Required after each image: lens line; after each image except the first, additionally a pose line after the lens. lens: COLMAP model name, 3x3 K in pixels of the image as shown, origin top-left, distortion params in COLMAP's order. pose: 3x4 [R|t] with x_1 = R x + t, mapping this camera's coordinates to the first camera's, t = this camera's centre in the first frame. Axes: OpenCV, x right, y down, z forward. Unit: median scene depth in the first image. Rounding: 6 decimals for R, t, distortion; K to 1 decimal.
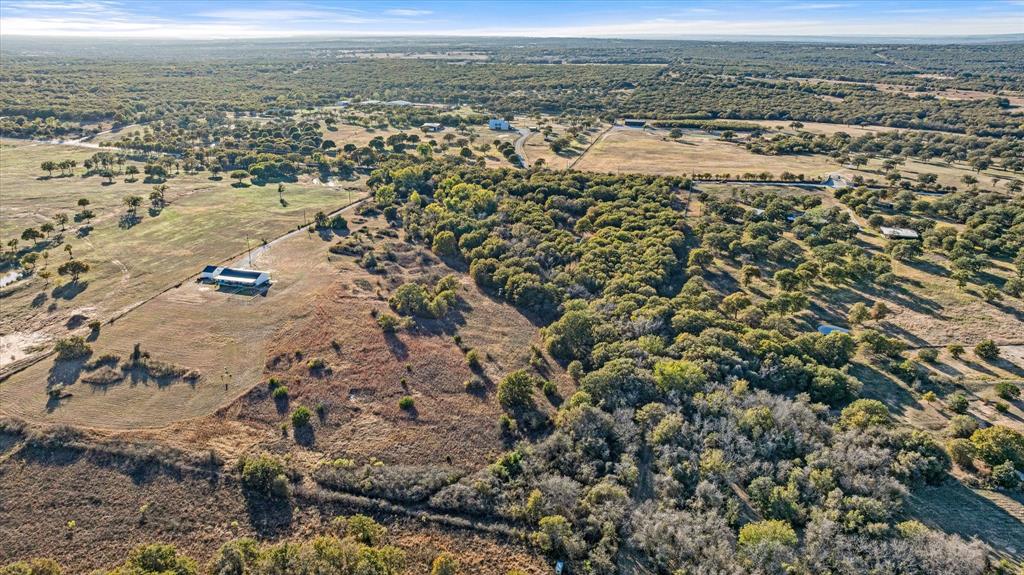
lens RADIAL K [[722.0, 0, 513.8], [0, 722.0, 283.0], [0, 0, 1]] dist [-0.043352, 0.039293]
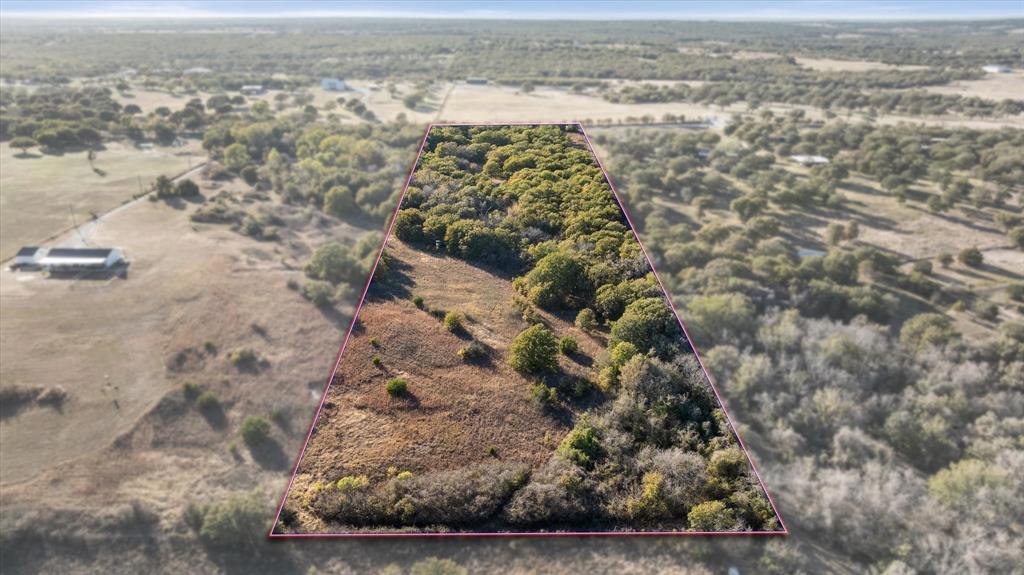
lens RADIAL K [[722.0, 0, 513.8], [0, 722.0, 283.0], [0, 0, 1]] dist [-0.043352, 0.039293]
pose [[0.958482, -0.097088, 0.268115, -0.183243], [0.091154, 0.995238, 0.034524, 0.037134], [-0.270190, -0.008650, 0.962768, 0.223290]]
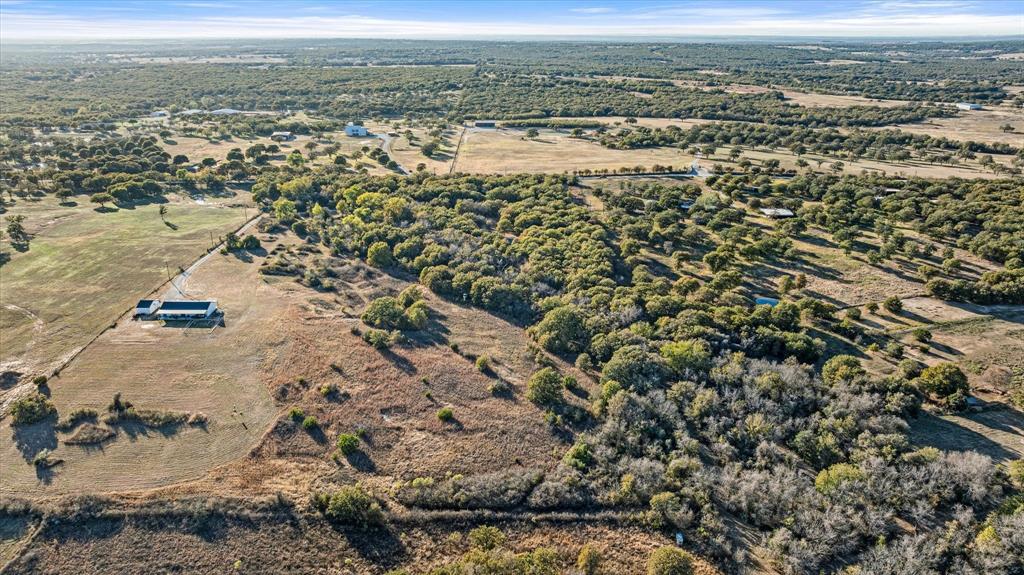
lens RADIAL K [[722.0, 0, 513.8], [0, 722.0, 283.0], [0, 0, 1]] dist [-0.043352, 0.039293]
pose [[0.958809, -0.092962, 0.268409, -0.257310], [0.093066, 0.995583, 0.012364, -0.015982], [-0.268372, 0.013125, 0.963226, 0.007933]]
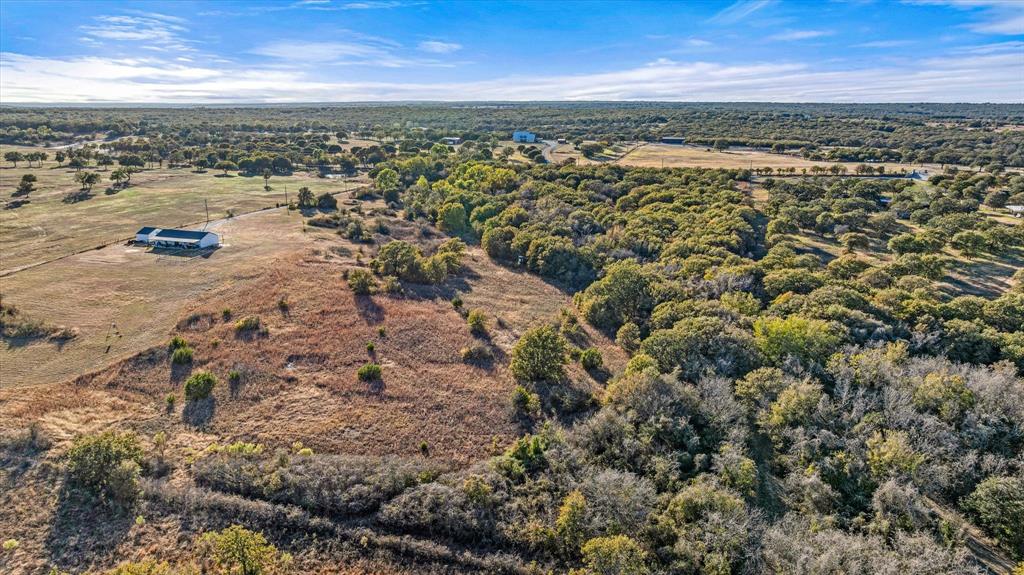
lens RADIAL K [[722.0, 0, 513.8], [0, 722.0, 283.0], [0, 0, 1]] dist [-0.043352, 0.039293]
pose [[0.999311, 0.011304, -0.035357, 0.001982], [-0.014374, 0.996033, -0.087821, 0.117772], [0.034224, 0.088268, 0.995509, 0.294562]]
